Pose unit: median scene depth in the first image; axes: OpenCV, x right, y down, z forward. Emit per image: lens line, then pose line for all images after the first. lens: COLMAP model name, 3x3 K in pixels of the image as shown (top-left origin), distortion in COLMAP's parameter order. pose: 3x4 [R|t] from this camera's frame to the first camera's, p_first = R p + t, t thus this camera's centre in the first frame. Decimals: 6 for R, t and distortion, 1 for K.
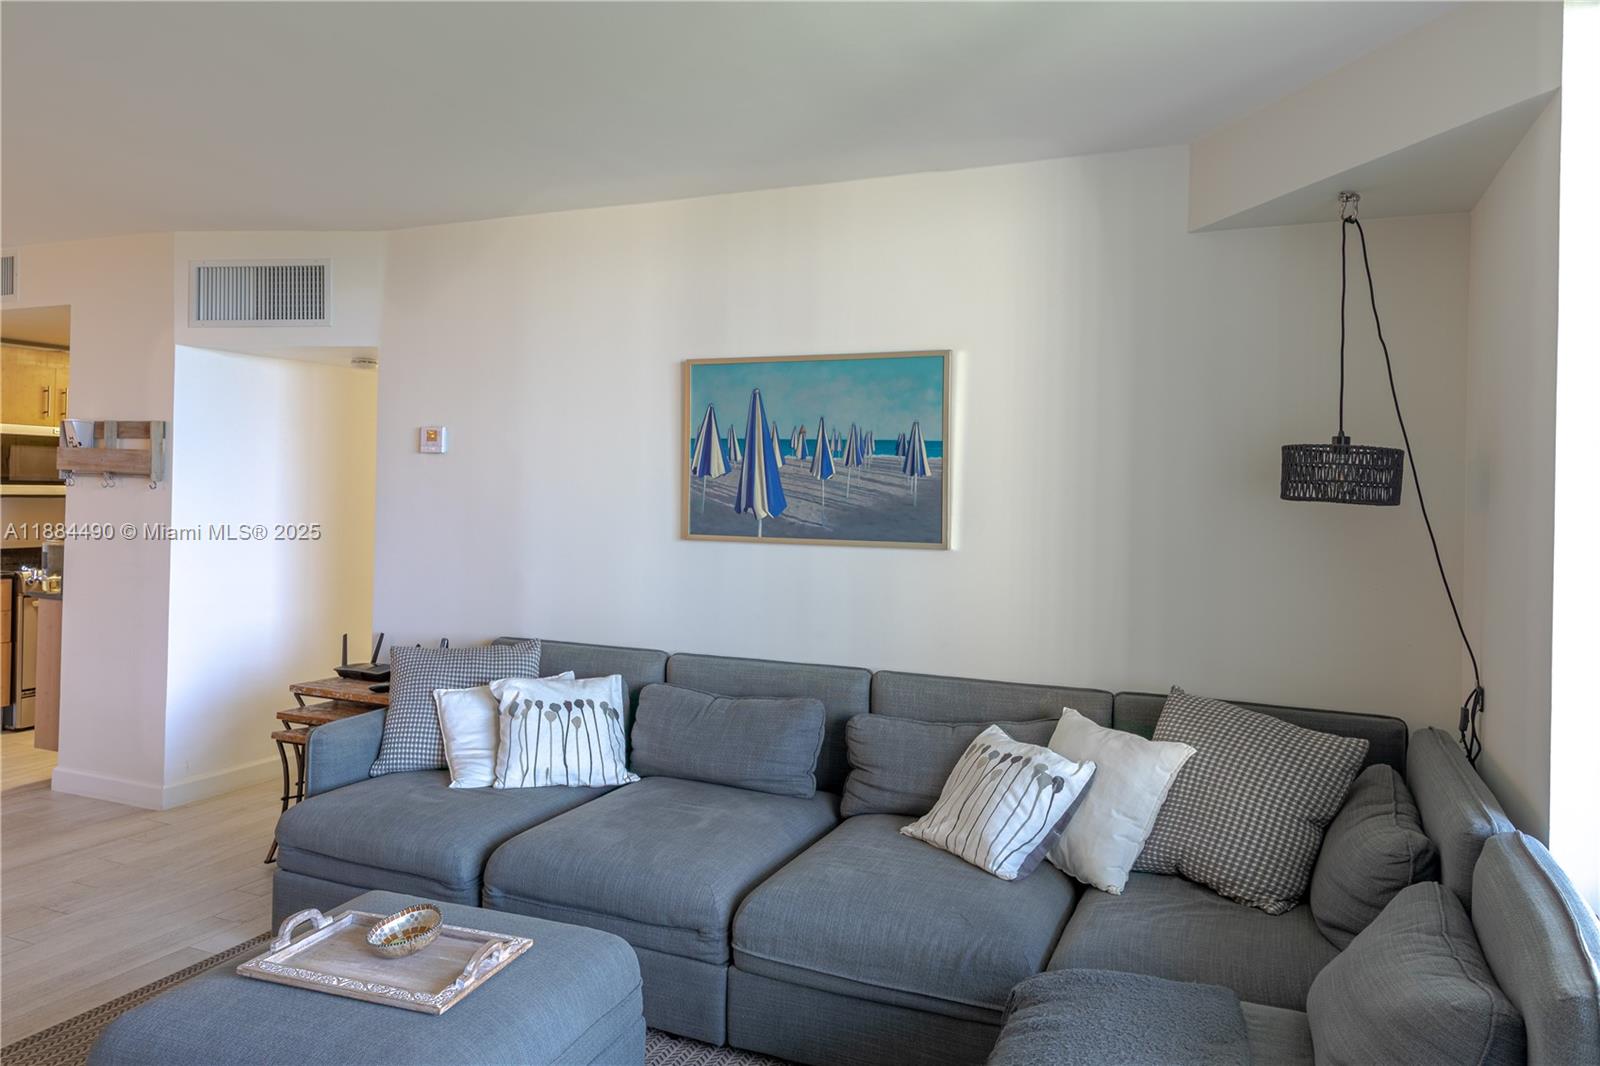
lens RADIAL K [[1064.6, 0, 800.0], [0, 1064.6, 533.0], [0, 0, 1]] dist [0.010079, -0.005999]
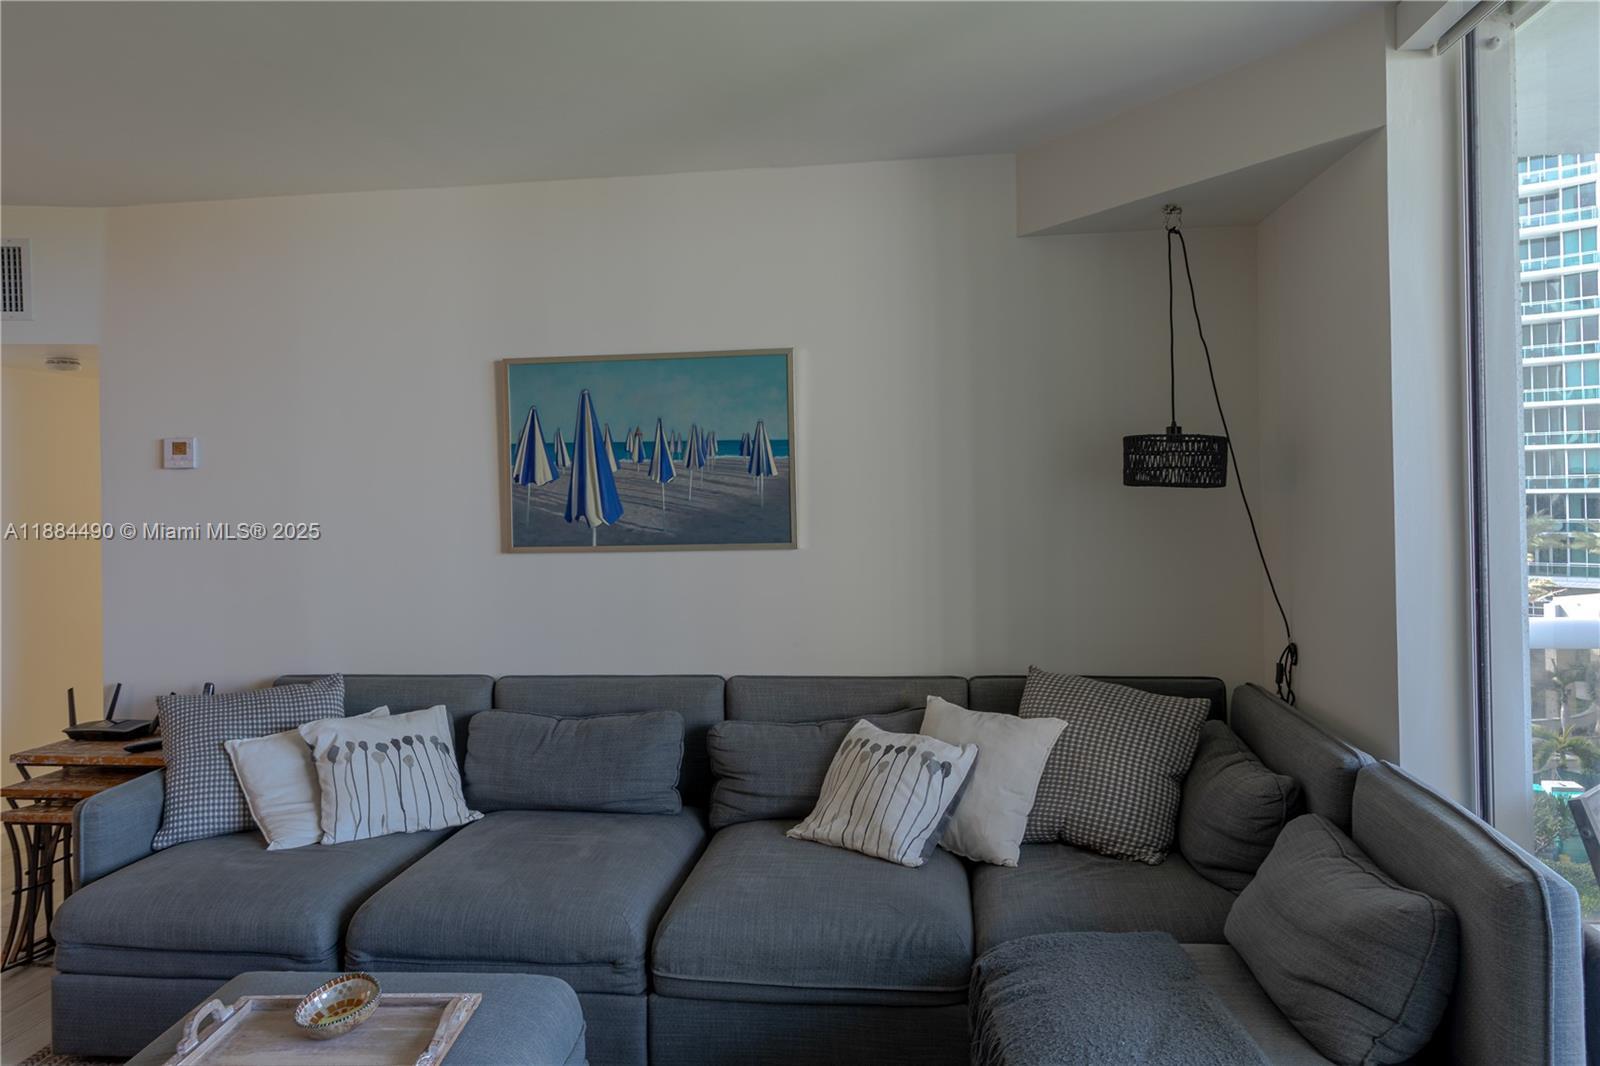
lens RADIAL K [[1115.8, 0, 800.0], [0, 1115.8, 533.0], [0, 0, 1]] dist [0.007410, 0.002683]
pose [[0.960807, -0.048579, 0.272928, -0.155582], [0.049025, 0.998784, 0.005186, -0.004689], [-0.272848, 0.008397, 0.962020, -0.003940]]
